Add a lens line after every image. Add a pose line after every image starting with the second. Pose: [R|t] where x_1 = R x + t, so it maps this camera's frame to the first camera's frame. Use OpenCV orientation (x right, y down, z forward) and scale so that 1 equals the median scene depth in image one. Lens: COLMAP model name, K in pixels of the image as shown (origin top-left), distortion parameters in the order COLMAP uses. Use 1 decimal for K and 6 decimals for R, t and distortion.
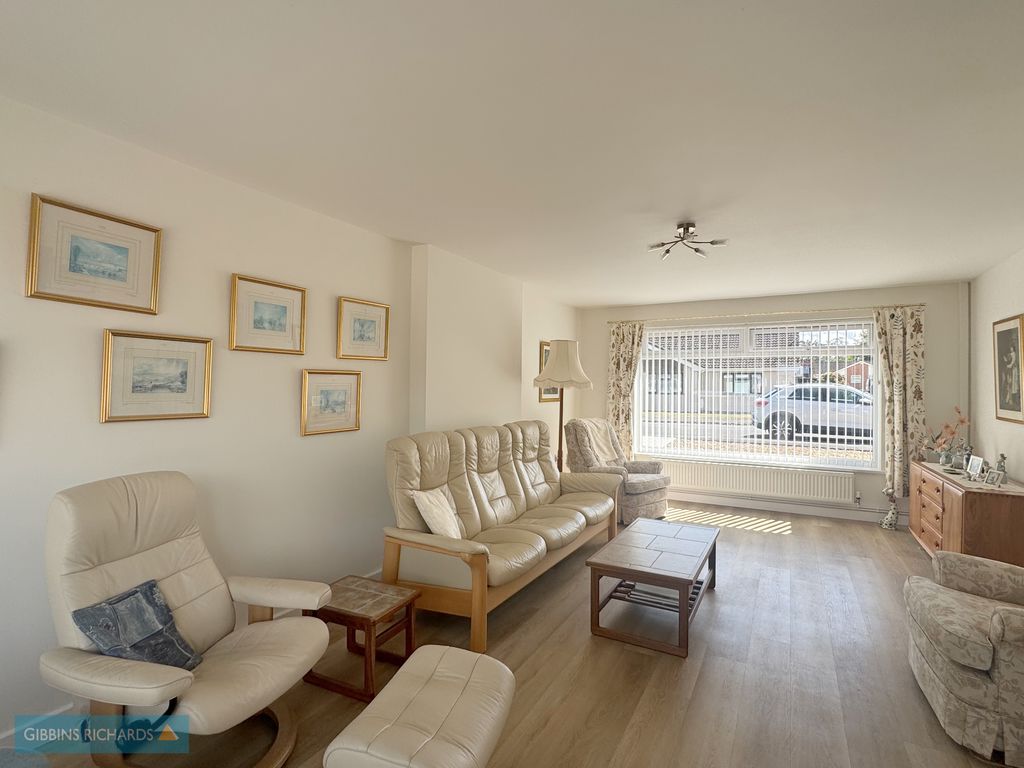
lens RADIAL K [[501.1, 0, 512.0], [0, 501.1, 384.0], [0, 0, 1]] dist [0.000307, 0.000110]
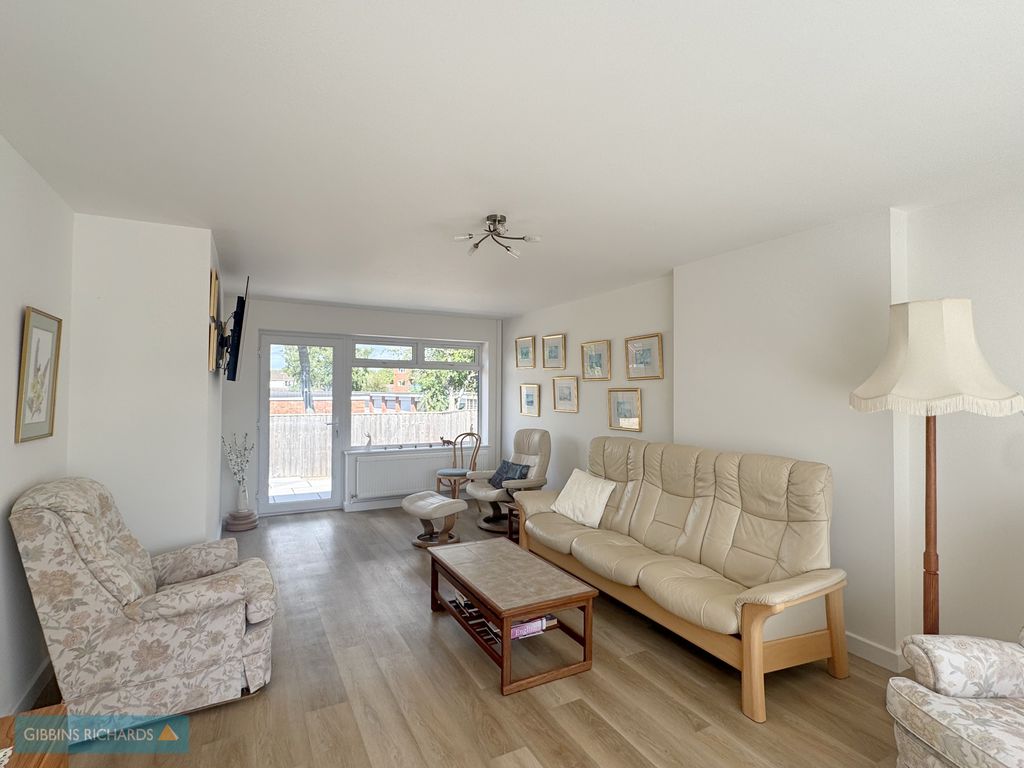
lens RADIAL K [[512.1, 0, 512.0], [0, 512.1, 384.0], [0, 0, 1]] dist [-0.001258, -0.000026]
pose [[-0.523805, -0.022648, -0.851537, 1.272635], [-0.004496, 0.999706, -0.023823, -0.003004], [0.851826, -0.008650, -0.523753, 1.702831]]
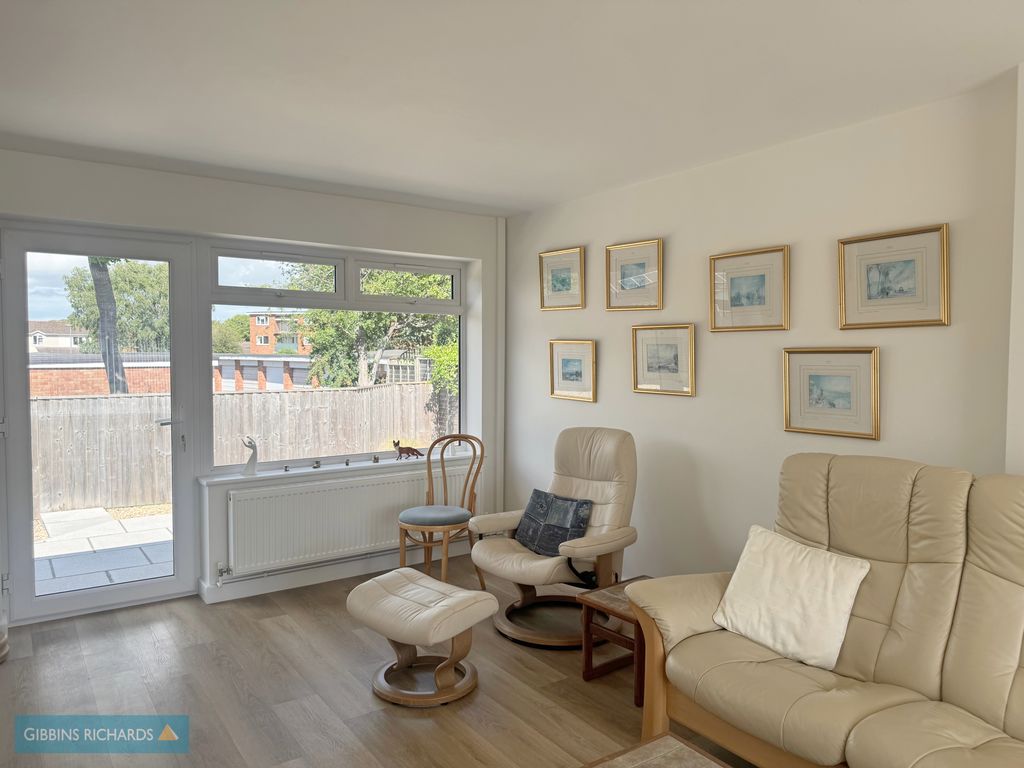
lens RADIAL K [[708.3, 0, 512.0], [0, 708.3, 384.0], [0, 0, 1]] dist [0.100255, -0.155368]
pose [[-0.411303, 0.031512, -0.910954, 0.850862], [-0.000942, 0.999387, 0.034996, -0.011579], [0.911498, 0.015252, -0.411021, 1.128176]]
